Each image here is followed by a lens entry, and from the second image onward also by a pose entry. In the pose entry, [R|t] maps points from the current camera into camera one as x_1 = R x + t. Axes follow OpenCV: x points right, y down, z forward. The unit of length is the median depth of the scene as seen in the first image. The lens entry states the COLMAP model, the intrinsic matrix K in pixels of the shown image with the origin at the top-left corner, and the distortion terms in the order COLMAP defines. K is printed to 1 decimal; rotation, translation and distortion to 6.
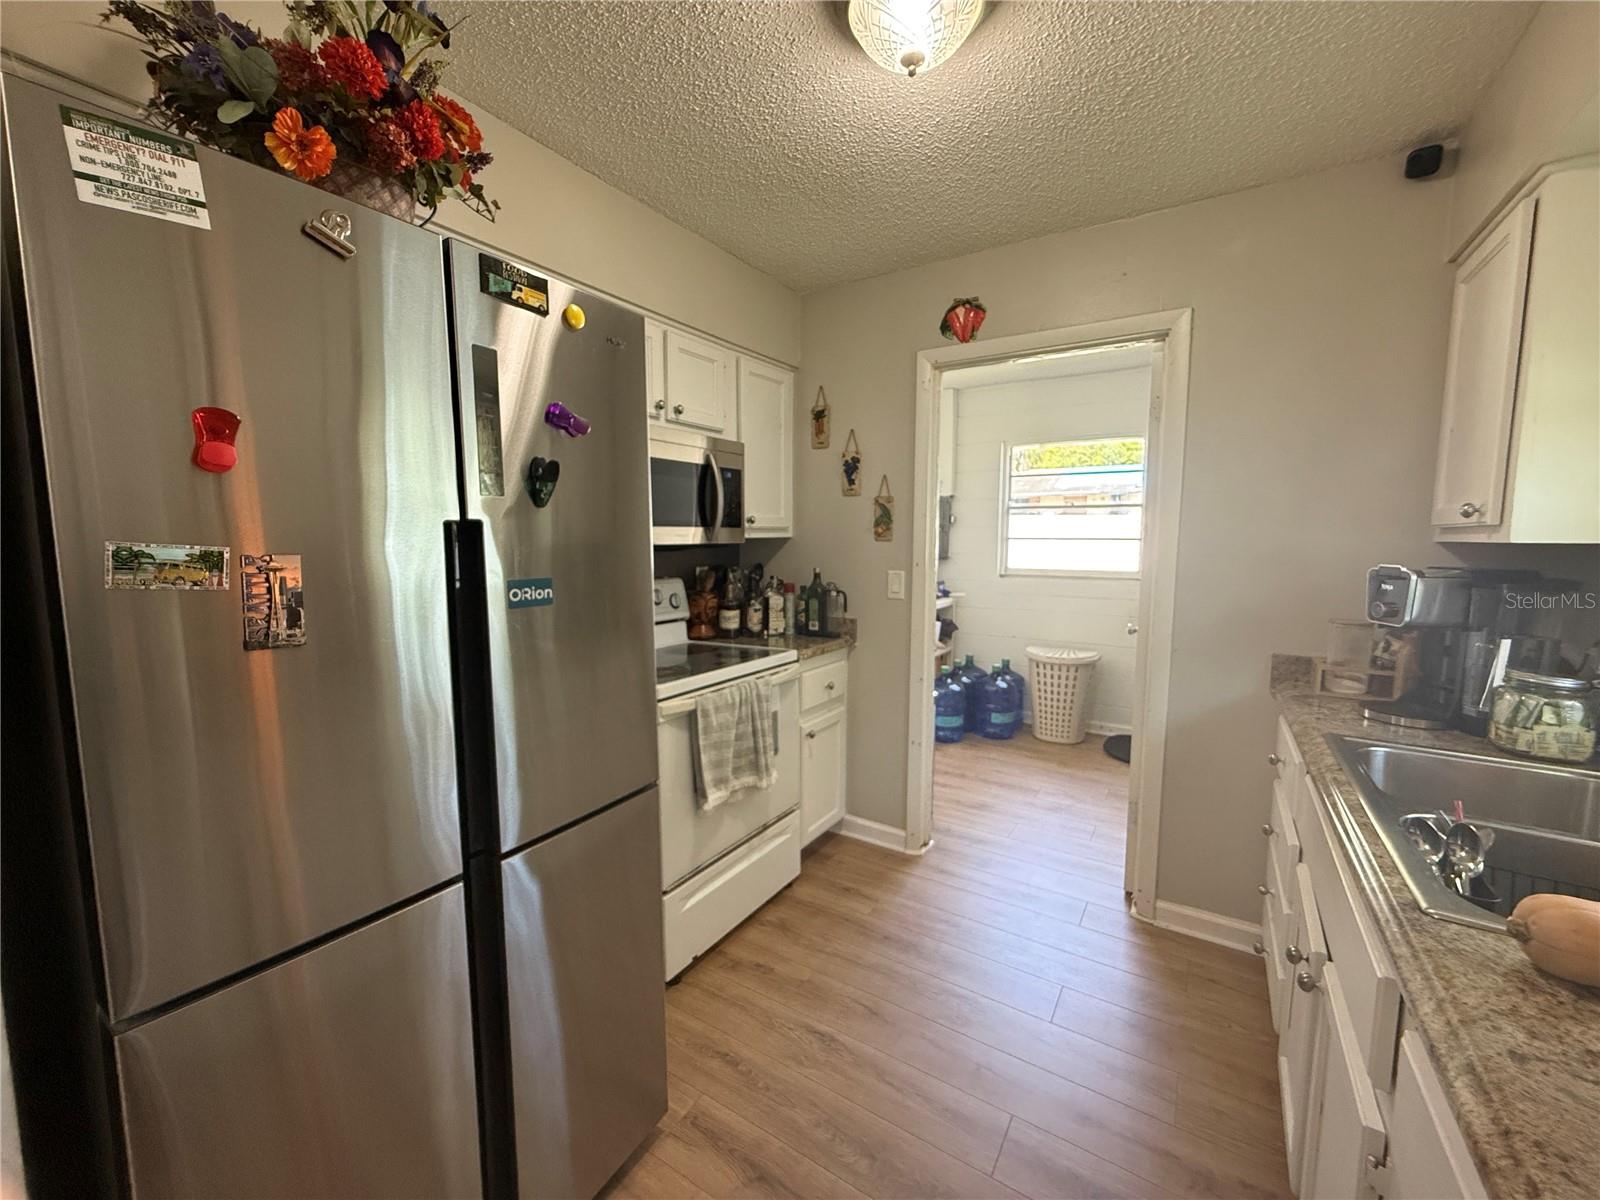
lens RADIAL K [[637.1, 0, 793.2], [0, 637.1, 598.3], [0, 0, 1]] dist [-0.002556, 0.000322]
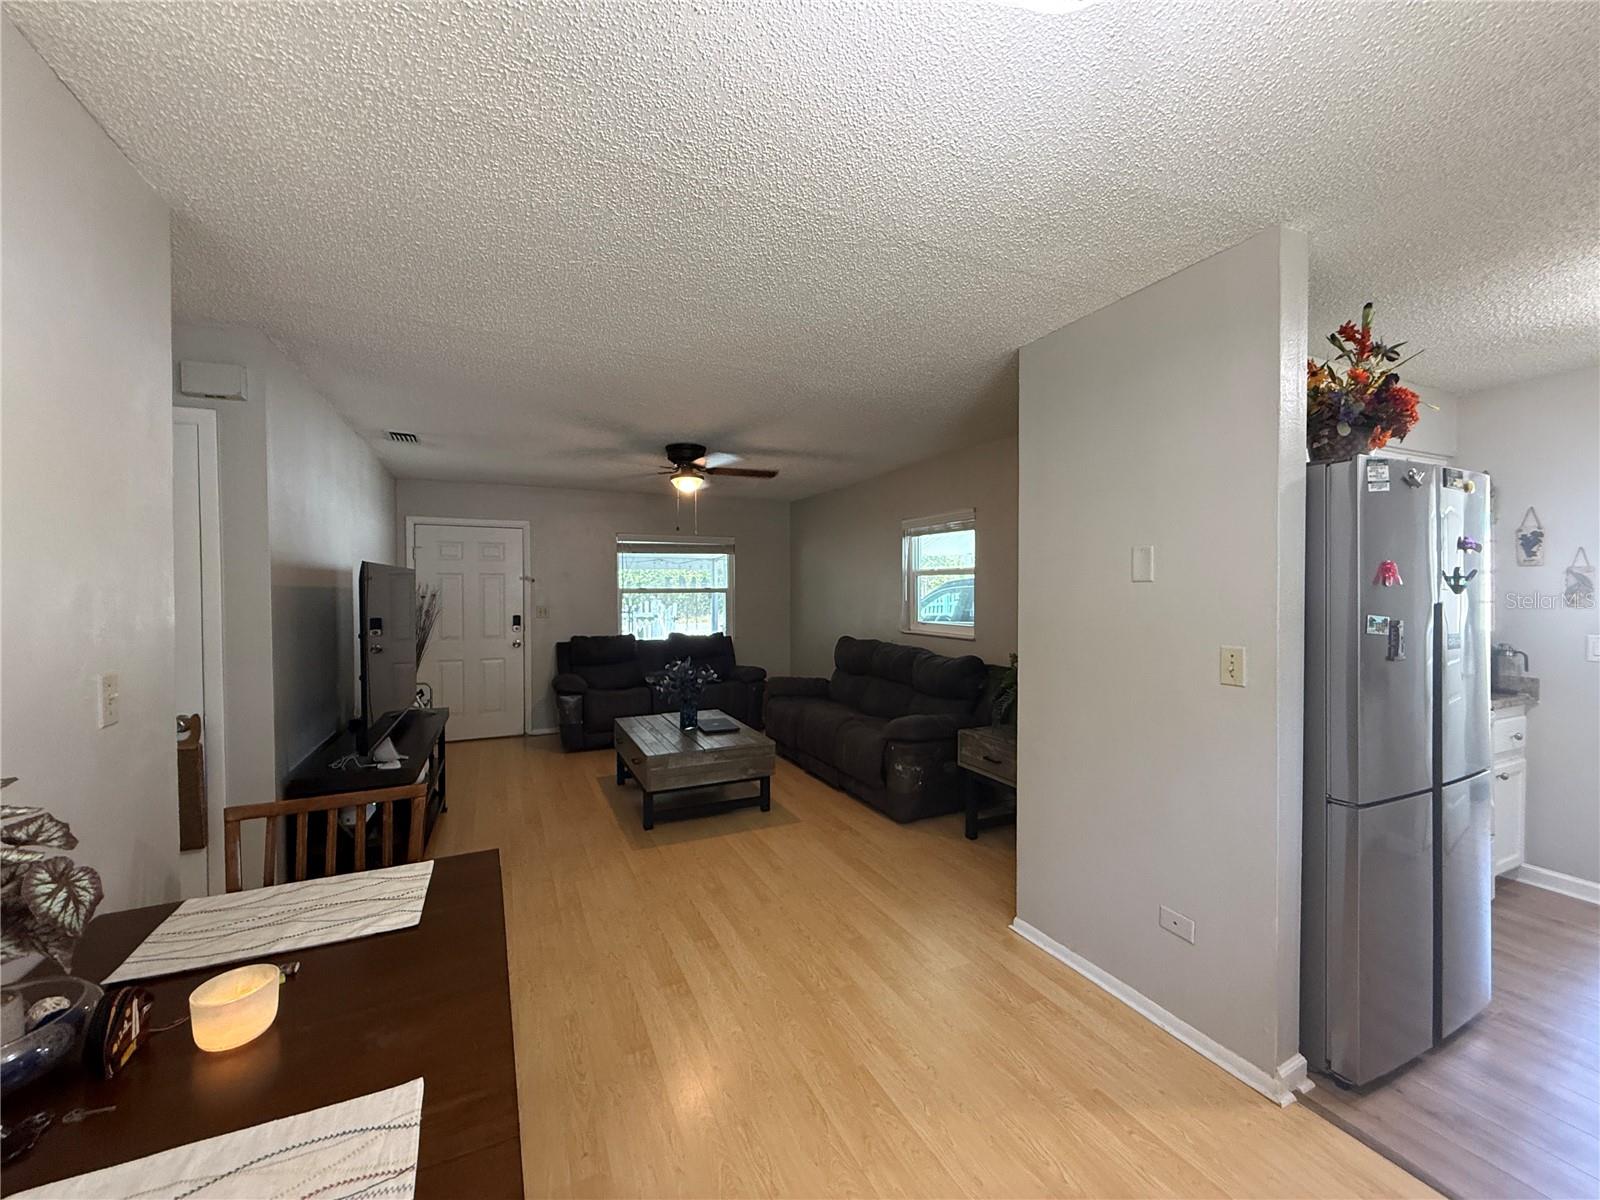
lens RADIAL K [[637.1, 0, 799.2], [0, 637.1, 596.7], [0, 0, 1]] dist [-0.002556, 0.000322]
pose [[0.850671, 0.003164, -0.525689, -0.490818], [-0.047437, 0.996364, -0.070766, 0.036523], [0.523554, 0.085135, 0.847728, -0.716924]]
